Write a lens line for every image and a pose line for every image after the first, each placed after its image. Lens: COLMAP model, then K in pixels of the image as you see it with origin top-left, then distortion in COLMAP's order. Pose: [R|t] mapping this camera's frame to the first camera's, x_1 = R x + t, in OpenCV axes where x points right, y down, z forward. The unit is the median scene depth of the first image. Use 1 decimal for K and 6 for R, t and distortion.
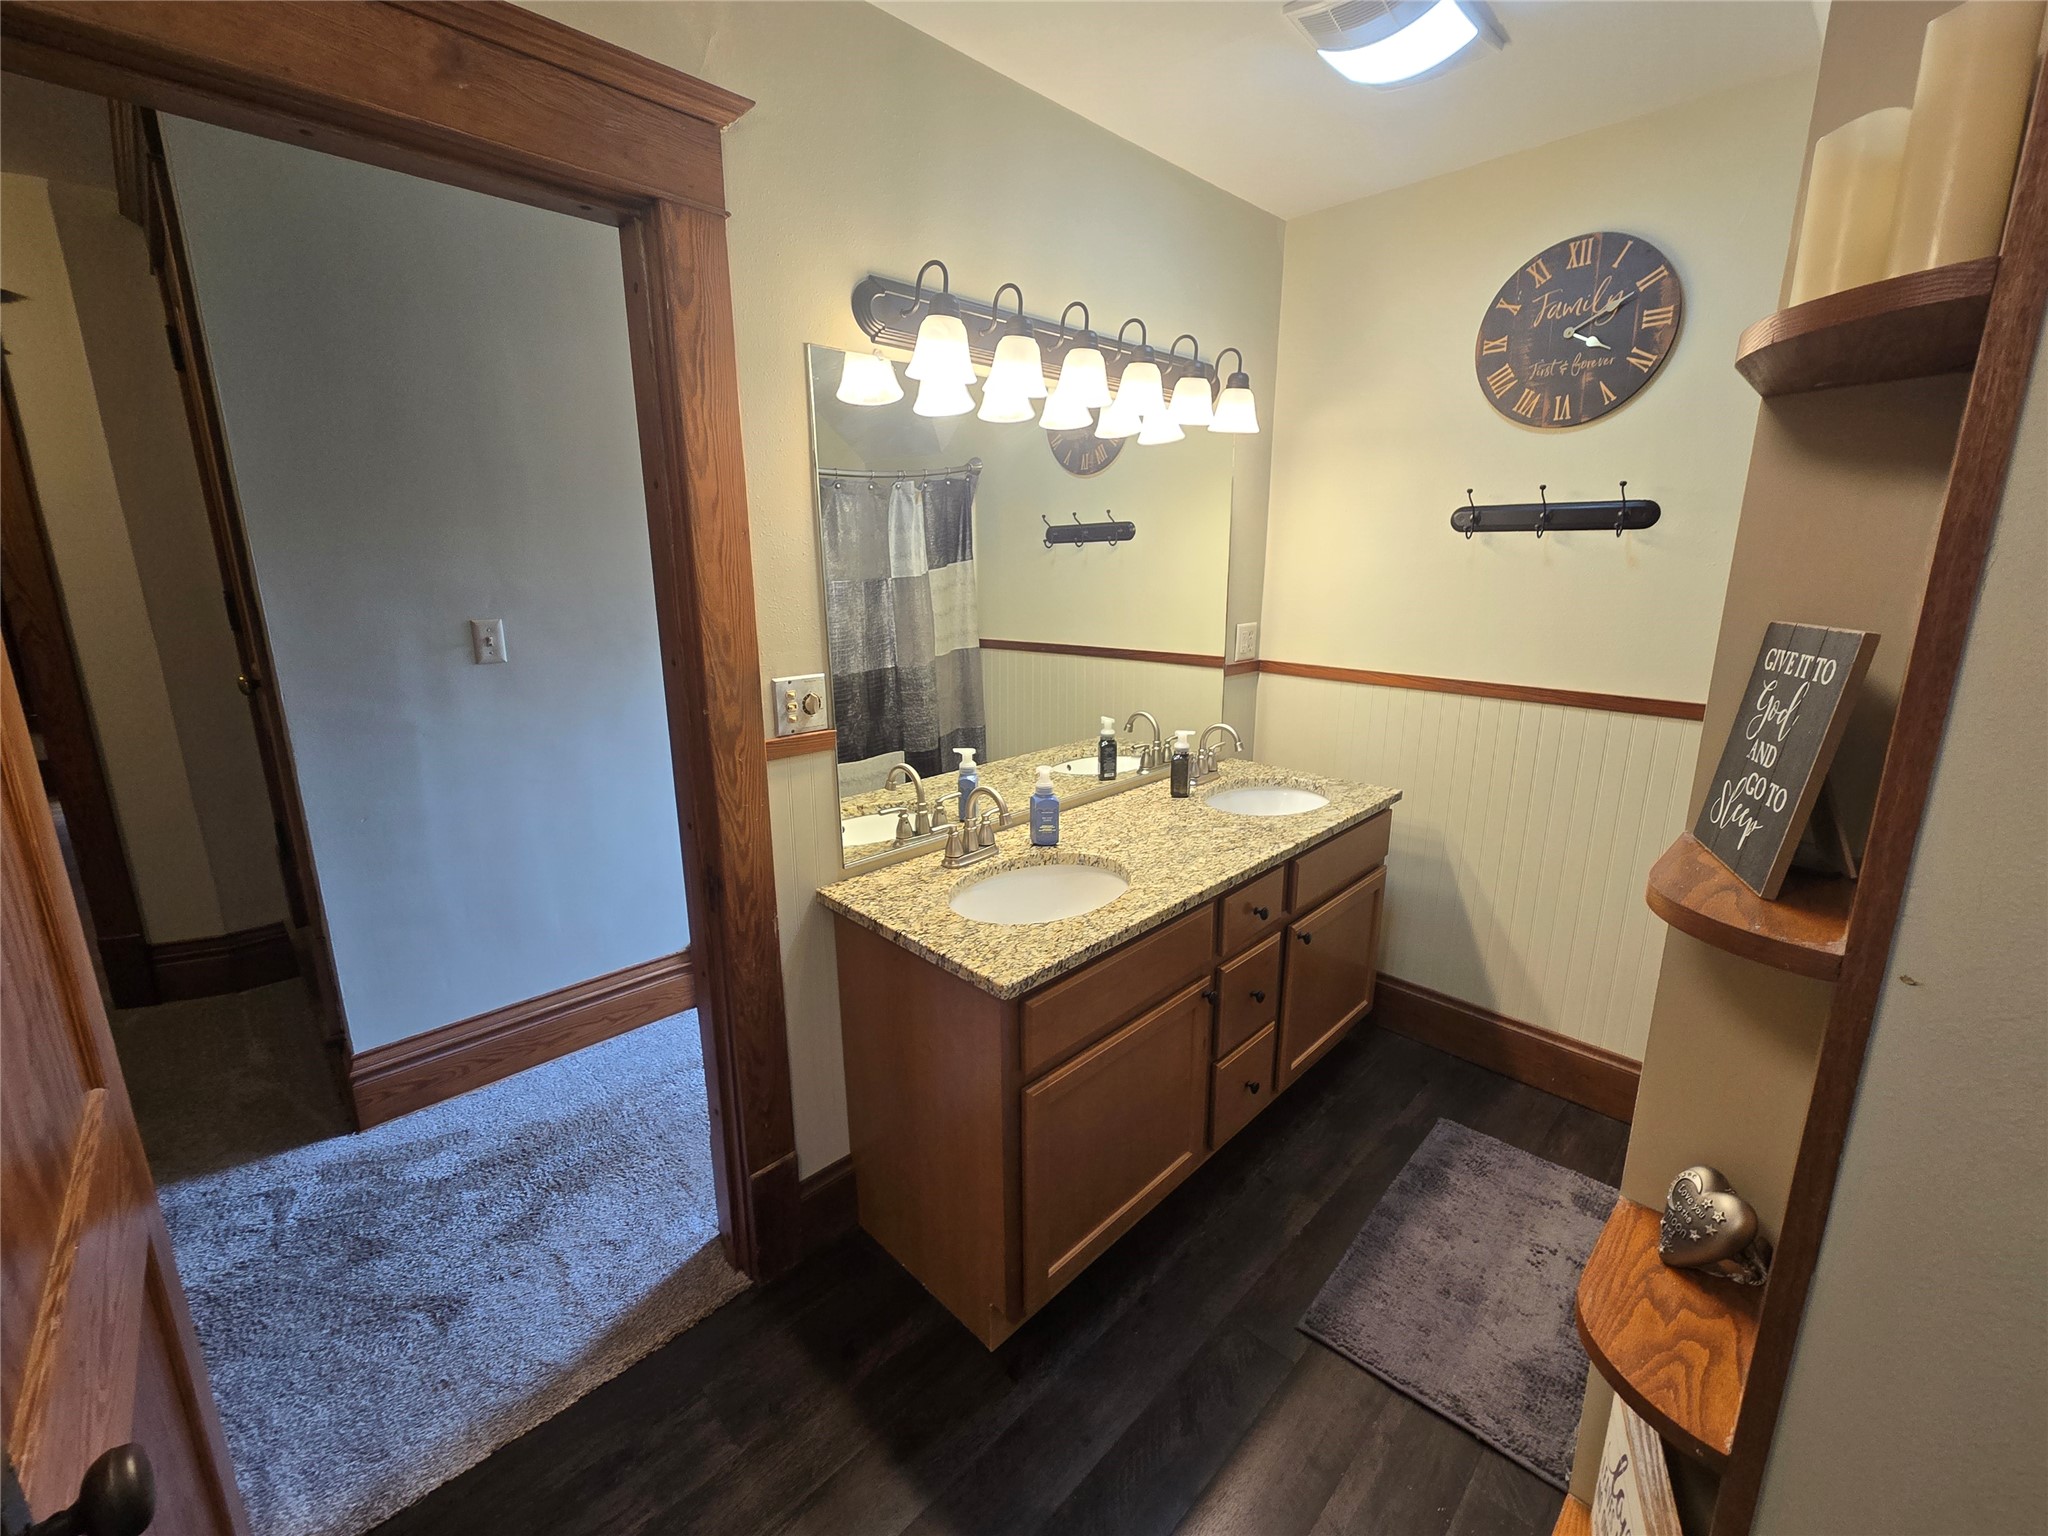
lens RADIAL K [[839.0, 0, 1030.2], [0, 839.0, 758.5], [0, 0, 1]] dist [0.000099, 0.000015]
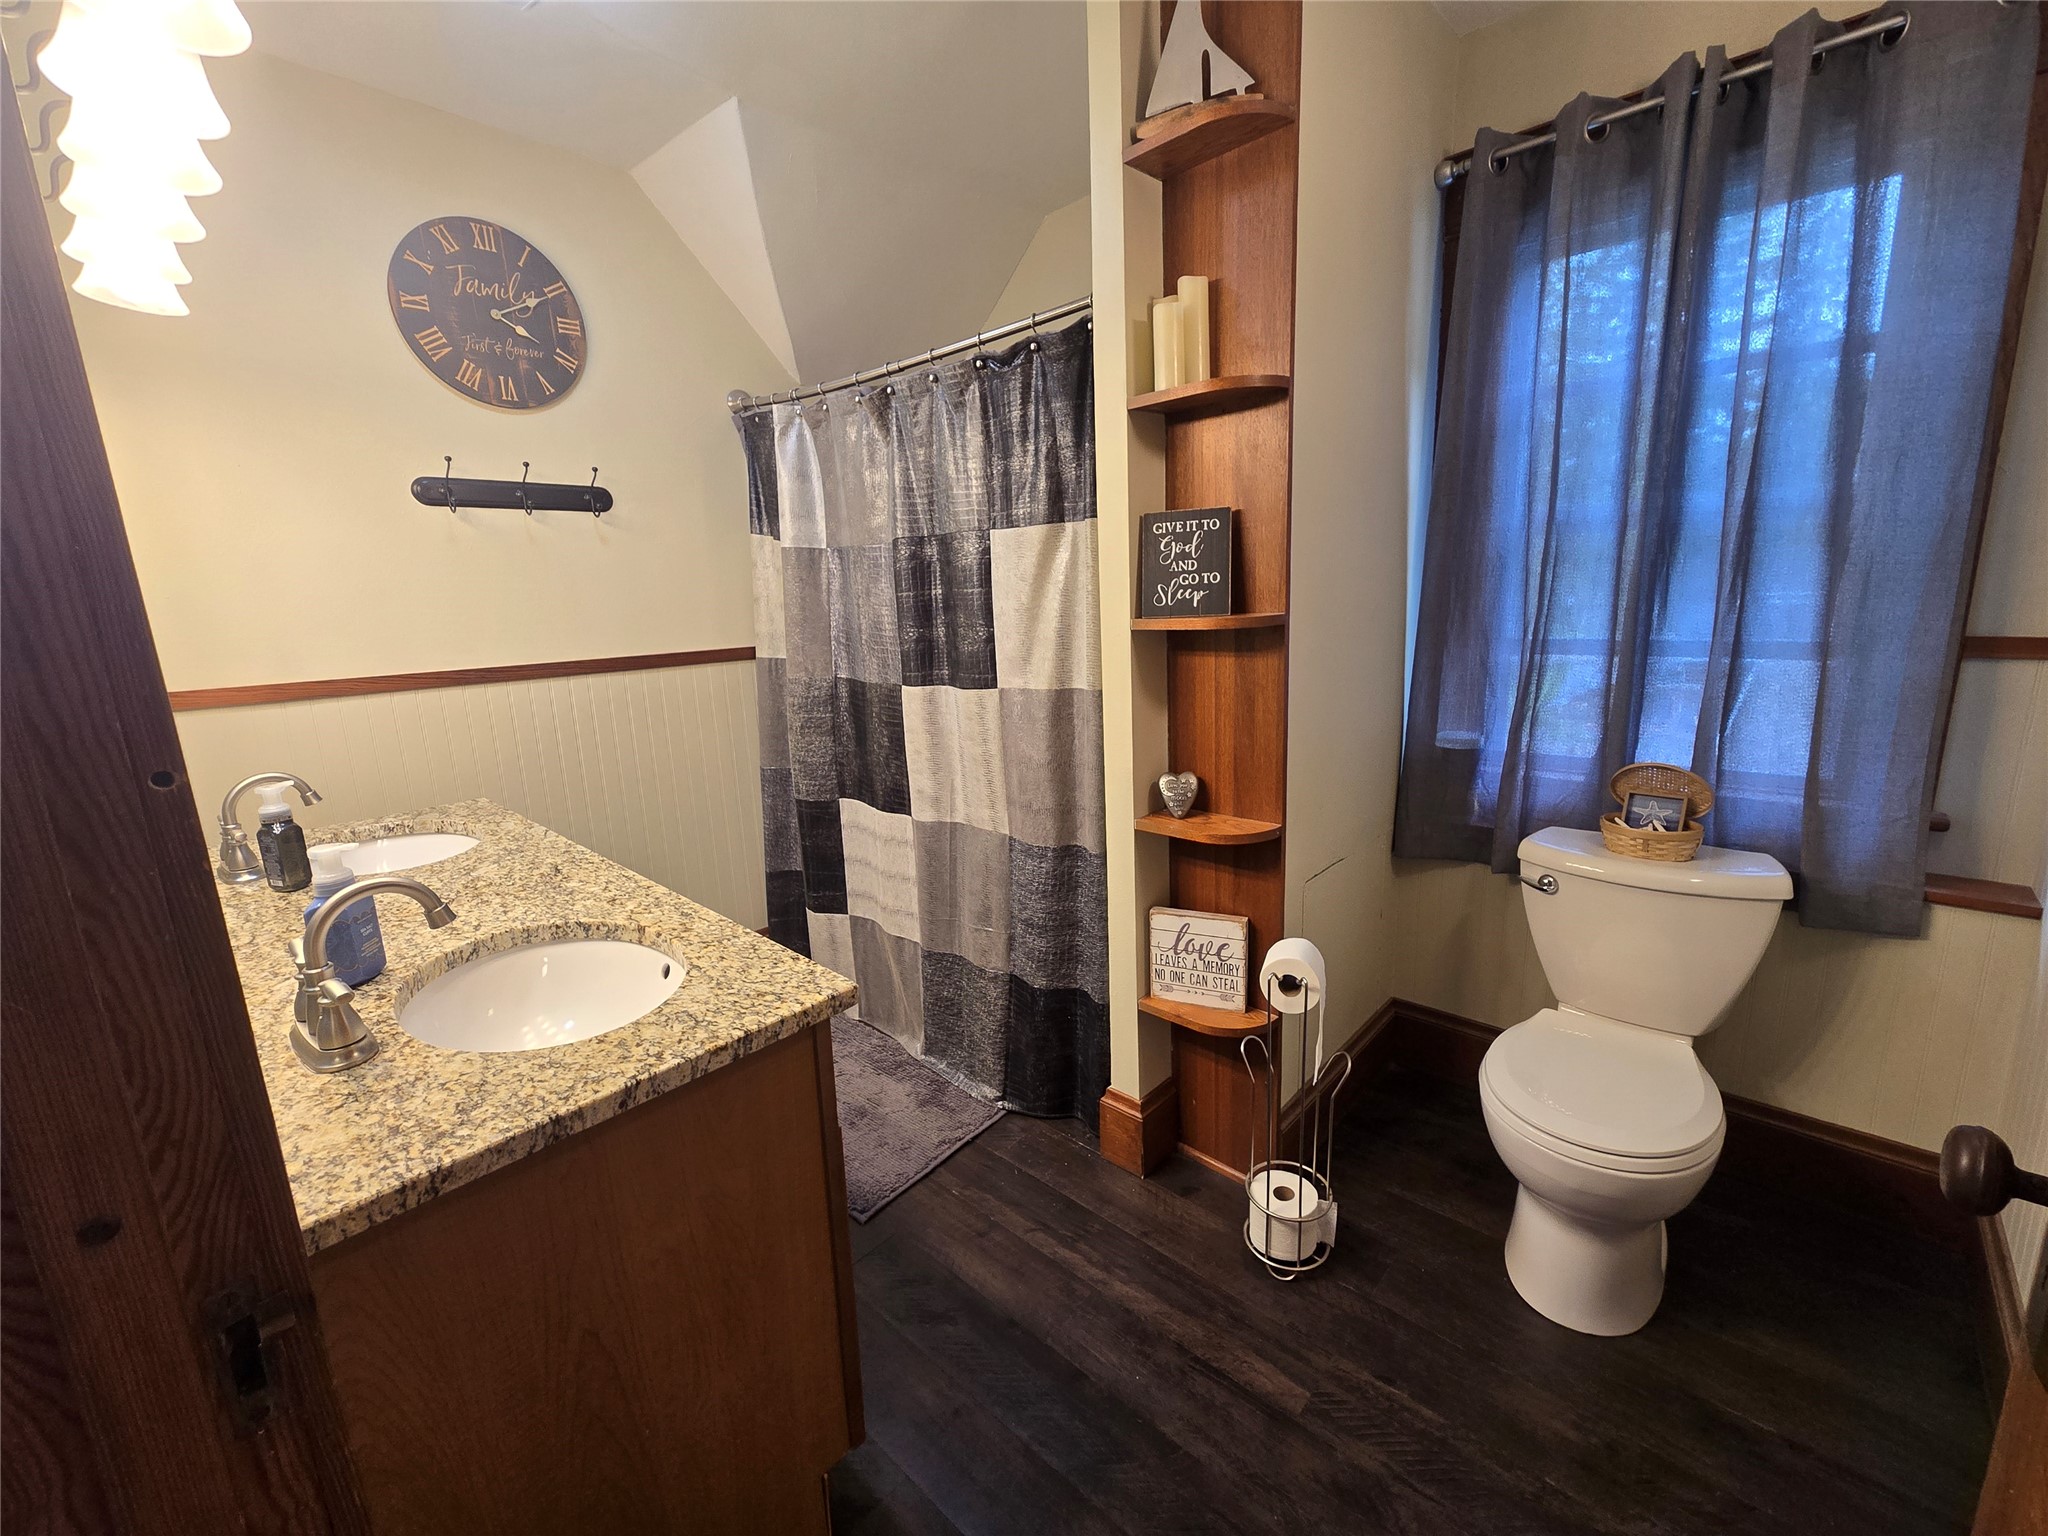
lens RADIAL K [[839.0, 0, 1030.2], [0, 839.0, 758.5], [0, 0, 1]] dist [0.000099, 0.000015]
pose [[-0.035229, -0.201908, 0.978771, -0.545918], [0.268188, 0.941545, 0.203882, -0.033257], [-0.962722, 0.269677, 0.020979, 0.547244]]
